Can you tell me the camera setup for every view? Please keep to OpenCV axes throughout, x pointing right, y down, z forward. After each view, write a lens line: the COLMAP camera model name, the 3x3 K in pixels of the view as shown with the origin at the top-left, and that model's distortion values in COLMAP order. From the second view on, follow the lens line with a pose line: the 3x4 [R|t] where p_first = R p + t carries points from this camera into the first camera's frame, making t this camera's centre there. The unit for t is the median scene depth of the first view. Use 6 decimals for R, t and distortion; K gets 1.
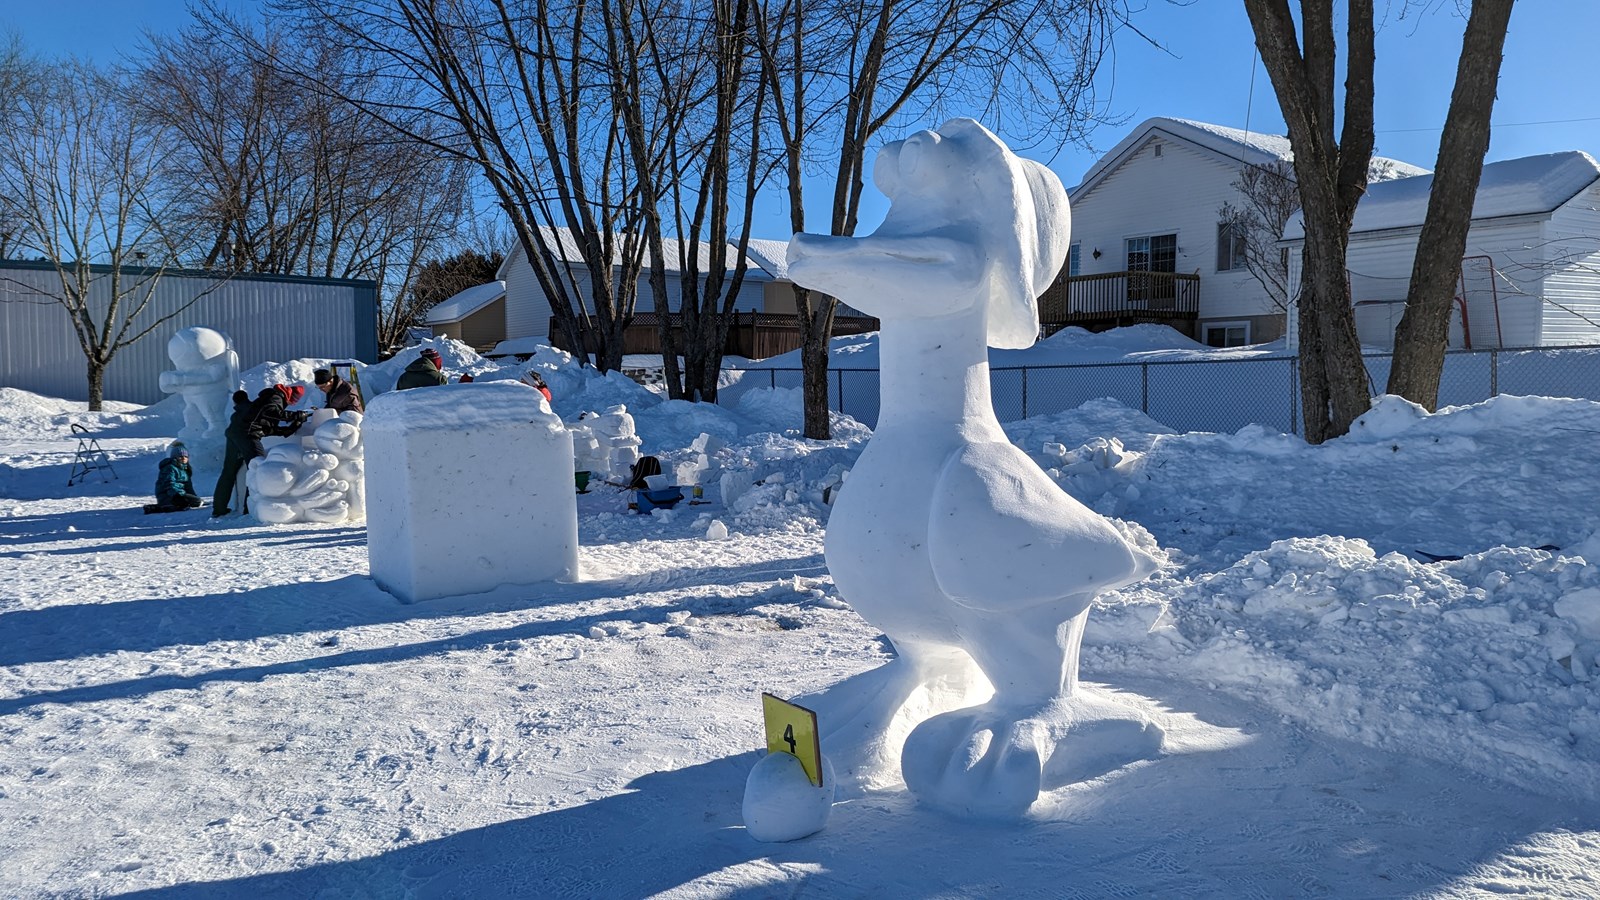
lens RADIAL K [[1124.3, 0, 802.3], [0, 1124.3, 445.4], [0, 0, 1]] dist [0.080430, -0.094237]
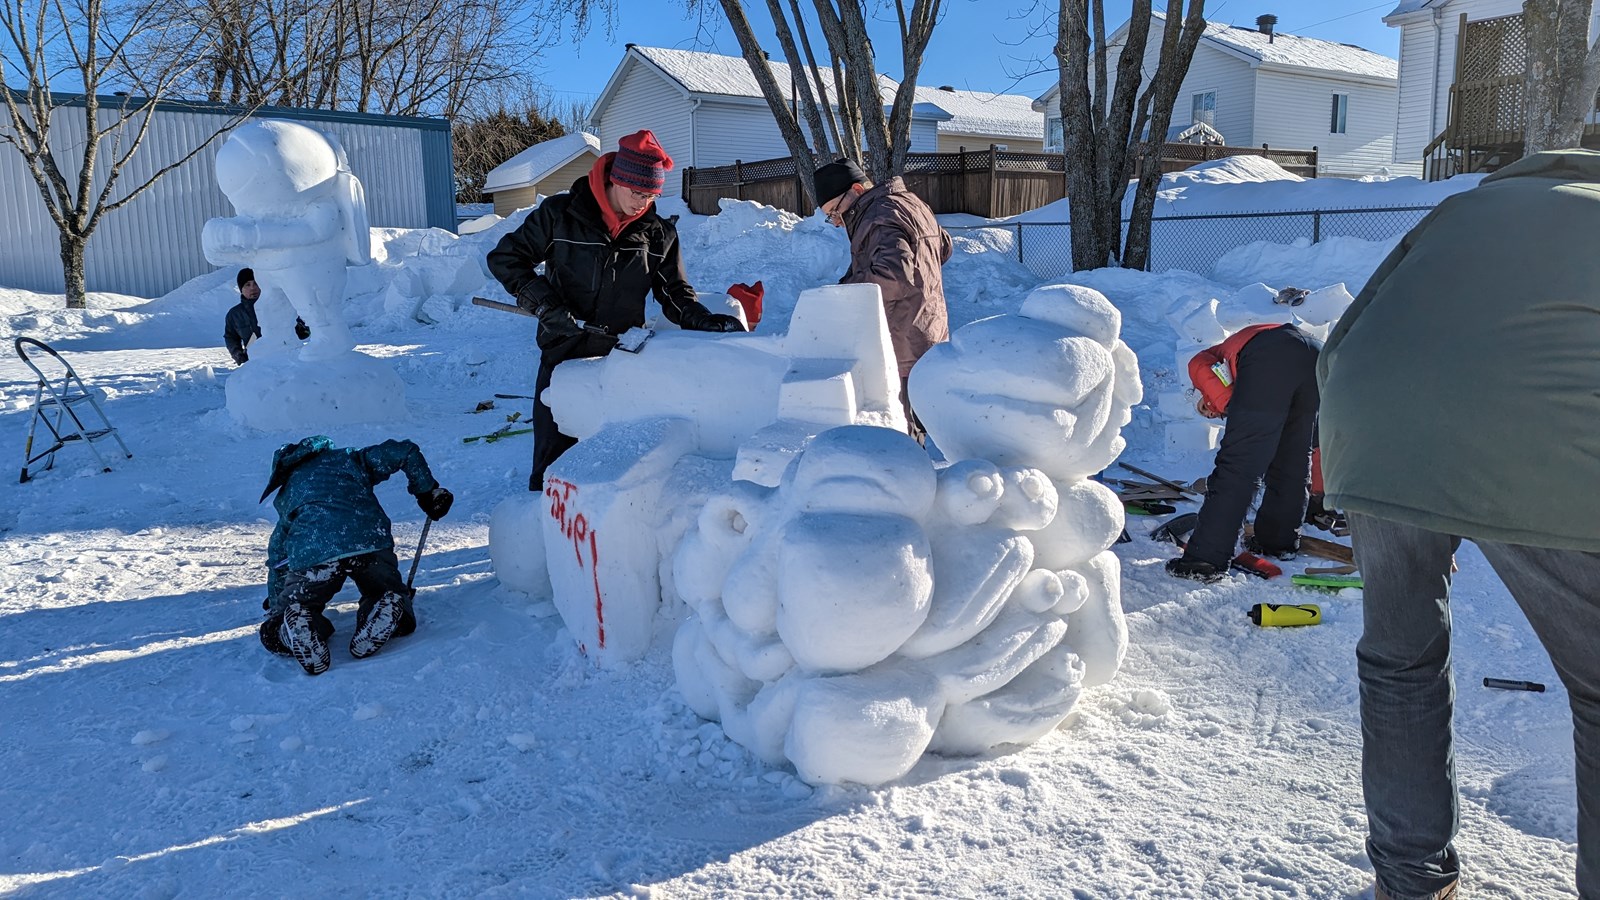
lens RADIAL K [[1138.0, 0, 779.9], [0, 1138.0, 448.3], [0, 0, 1]] dist [0.077607, -0.067759]
pose [[0.999735, -0.016091, -0.016454, -0.190954], [0.017667, 0.994769, 0.100608, -0.008900], [0.014749, -0.100872, 0.994790, 0.312254]]
